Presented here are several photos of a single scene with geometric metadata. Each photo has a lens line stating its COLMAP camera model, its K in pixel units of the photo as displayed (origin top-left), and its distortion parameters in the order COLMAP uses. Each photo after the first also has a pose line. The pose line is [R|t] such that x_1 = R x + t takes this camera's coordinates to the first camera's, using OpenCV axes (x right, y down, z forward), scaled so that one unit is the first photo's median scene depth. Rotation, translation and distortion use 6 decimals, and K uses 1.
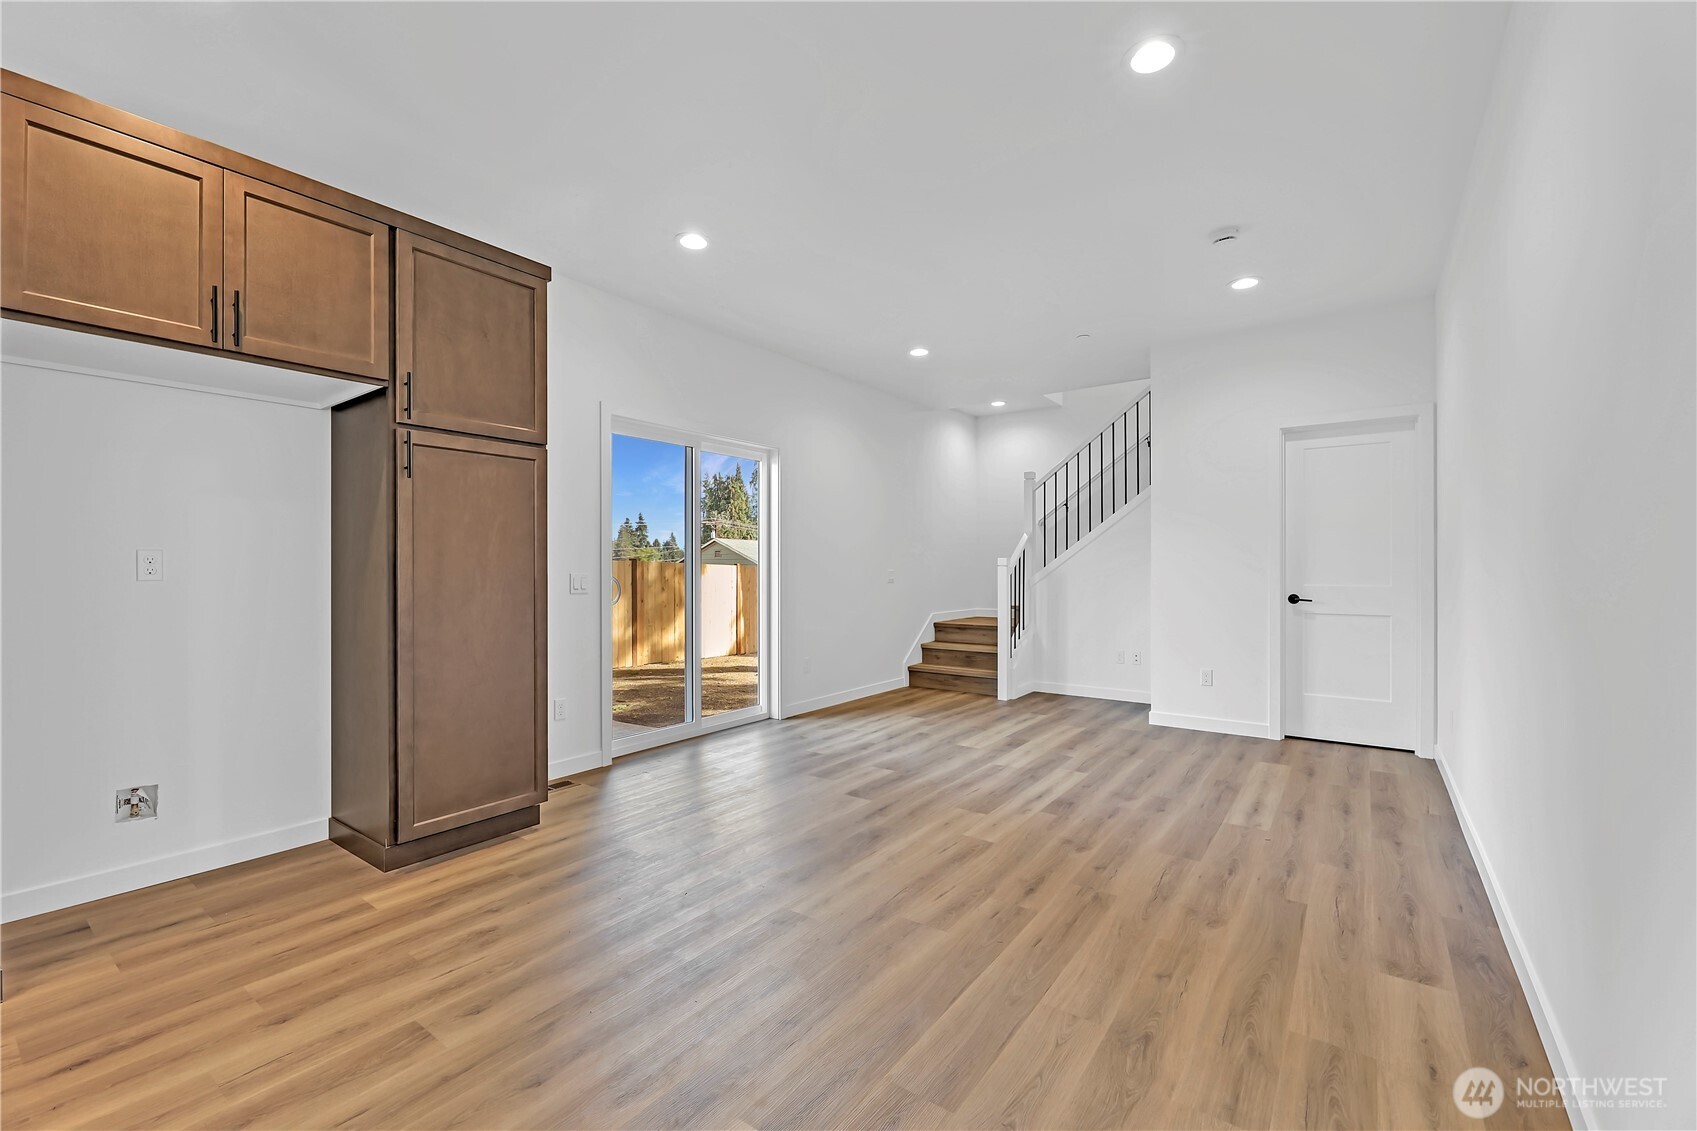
lens RADIAL K [[703.0, 0, 848.5], [0, 703.0, 565.5], [0, 0, 1]] dist [-0.000358, -0.000931]
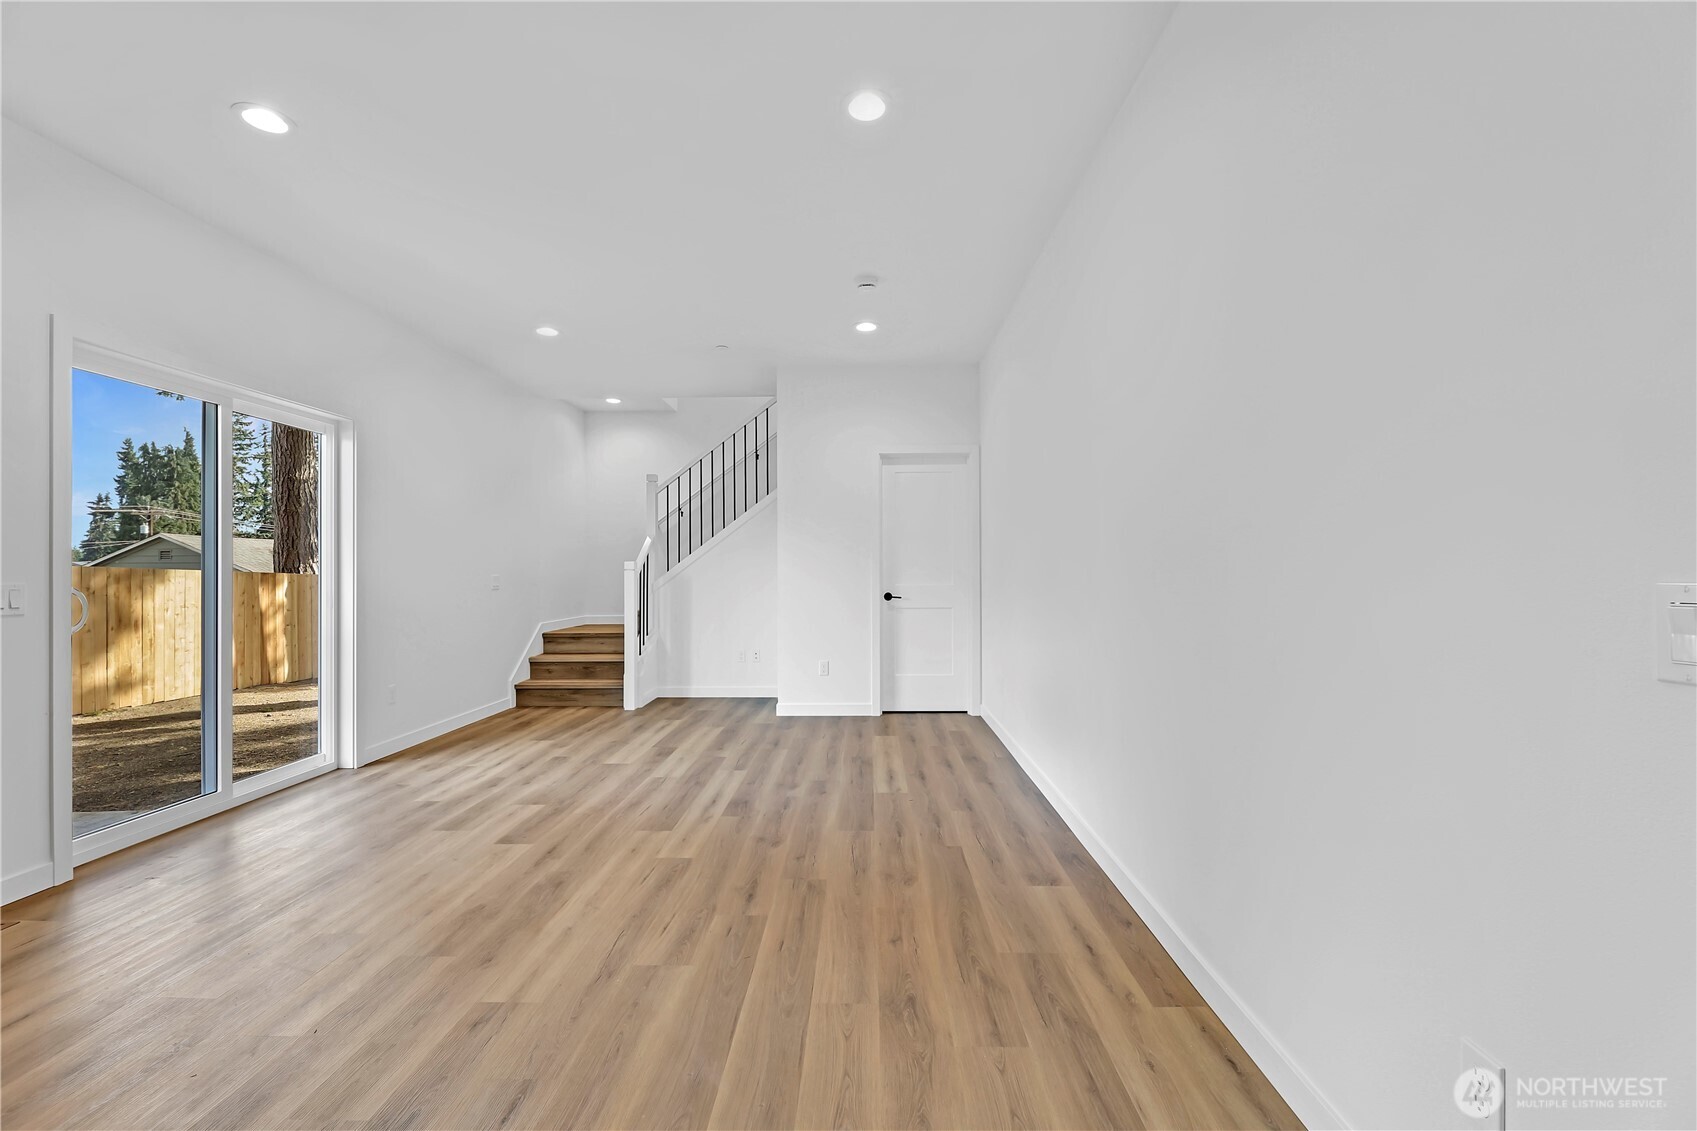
lens RADIAL K [[698.0, 0, 848.5], [0, 698.0, 565.5], [0, 0, 1]] dist [0.000203, -0.000746]
pose [[0.821666, -0.000282, 0.569970, -0.124040], [0.003620, 0.999982, -0.004723, -0.000187], [-0.569958, 0.005944, 0.821652, 0.070999]]
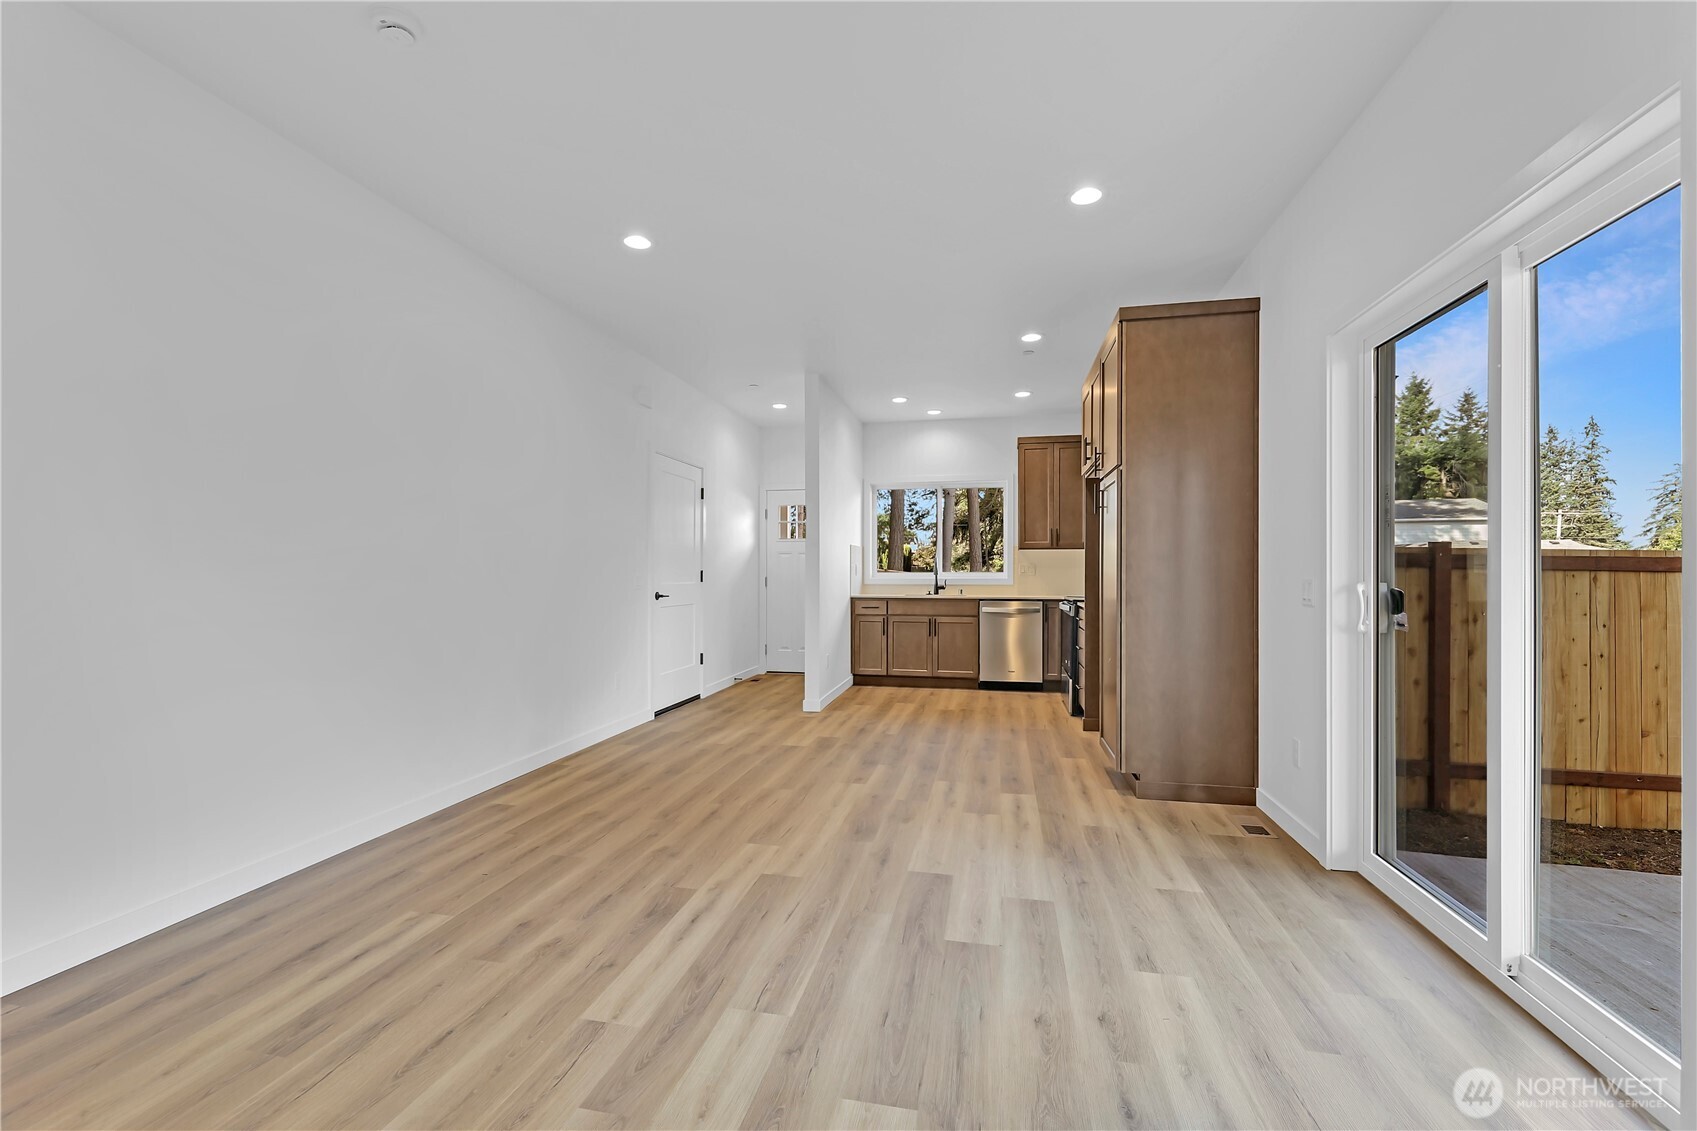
lens RADIAL K [[698.0, 0, 848.5], [0, 698.0, 565.5], [0, 0, 1]] dist [0.000203, -0.000746]
pose [[-0.910128, -0.002744, -0.414318, 0.381625], [0.002869, 0.999912, -0.012925, 0.002035], [0.414318, -0.012952, -0.910040, 1.536417]]
